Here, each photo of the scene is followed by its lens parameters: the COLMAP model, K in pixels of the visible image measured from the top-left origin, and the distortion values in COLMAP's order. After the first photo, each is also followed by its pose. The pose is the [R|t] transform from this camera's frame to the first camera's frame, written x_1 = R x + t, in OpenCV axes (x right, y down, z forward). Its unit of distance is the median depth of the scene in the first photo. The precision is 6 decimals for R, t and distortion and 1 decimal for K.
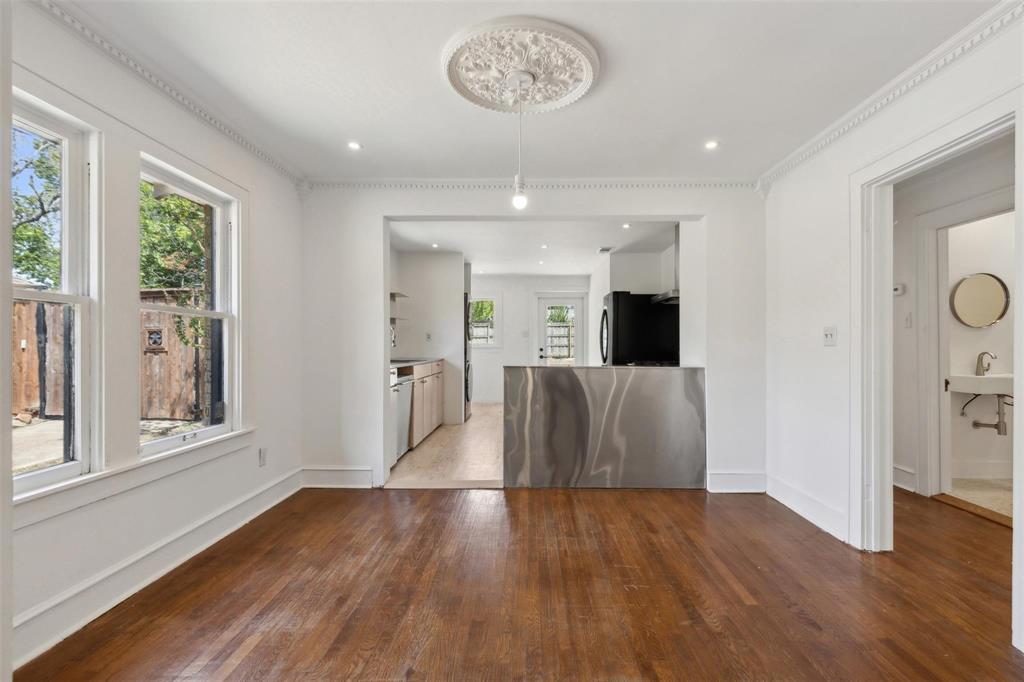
lens RADIAL K [[442.2, 0, 513.6], [0, 442.2, 344.2], [0, 0, 1]] dist [-0.000328, -0.000593]
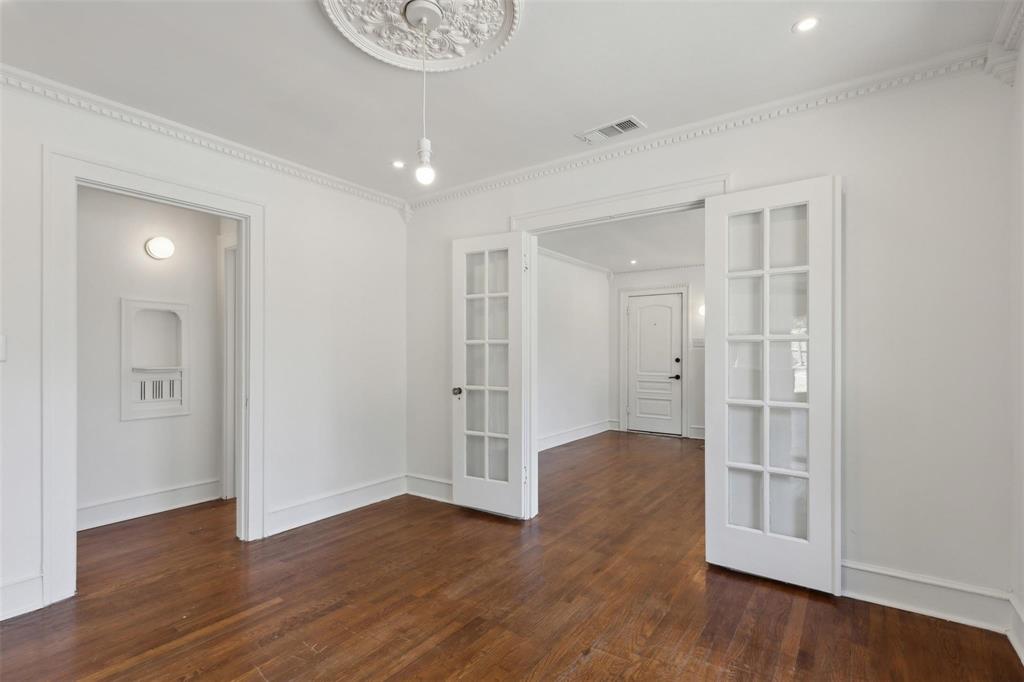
lens RADIAL K [[478.5, 0, 528.8], [0, 478.5, 352.4], [0, 0, 1]] dist [0.002571, 0.000603]
pose [[-0.839458, 0.002628, 0.543419, -0.337384], [0.001655, 0.999996, -0.002280, -0.006480], [-0.543422, -0.001015, -0.839459, 0.914284]]
